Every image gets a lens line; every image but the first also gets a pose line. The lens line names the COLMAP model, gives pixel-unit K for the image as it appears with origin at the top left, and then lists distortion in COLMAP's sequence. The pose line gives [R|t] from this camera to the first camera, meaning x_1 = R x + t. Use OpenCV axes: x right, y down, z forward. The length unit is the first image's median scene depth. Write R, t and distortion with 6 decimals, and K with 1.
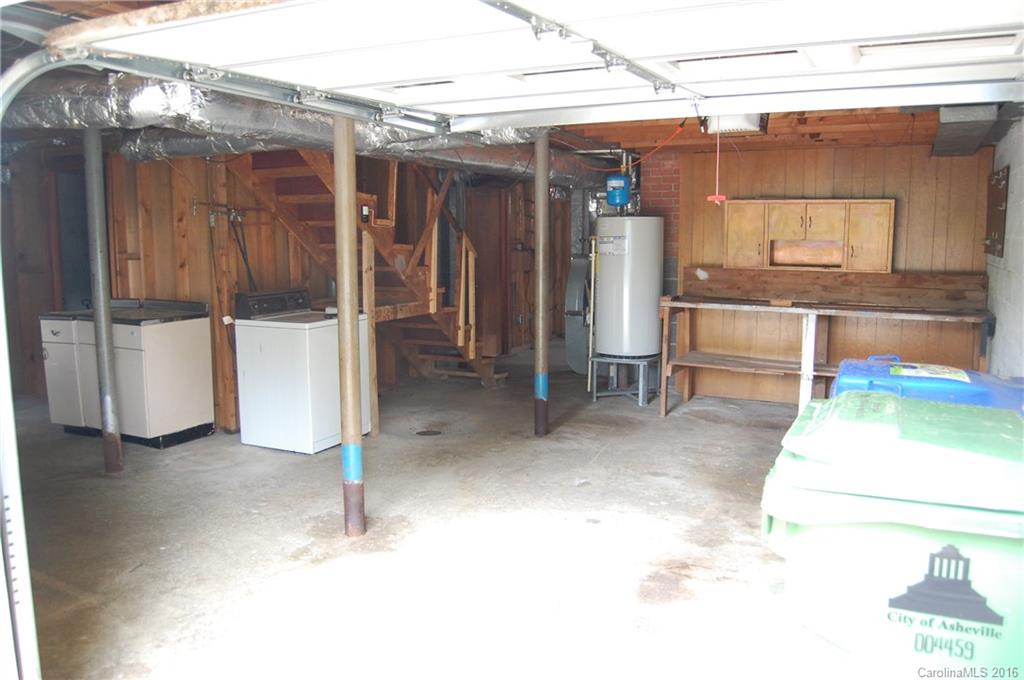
lens RADIAL K [[806.8, 0, 517.5], [0, 806.8, 343.1], [0, 0, 1]] dist [-0.096611, 0.041047]
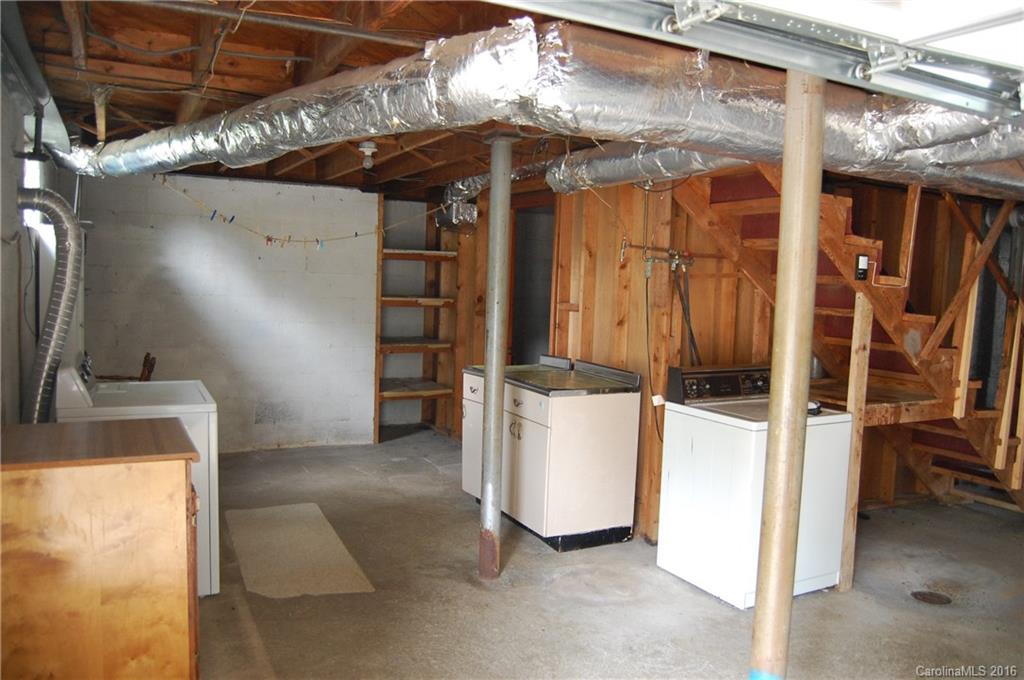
lens RADIAL K [[806.8, 0, 517.5], [0, 806.8, 343.1], [0, 0, 1]] dist [-0.096611, 0.041047]
pose [[0.808357, 0.076848, -0.583655, -0.028228], [-0.112974, 0.993266, -0.025687, -0.045952], [0.577751, 0.086702, 0.811595, 0.283885]]
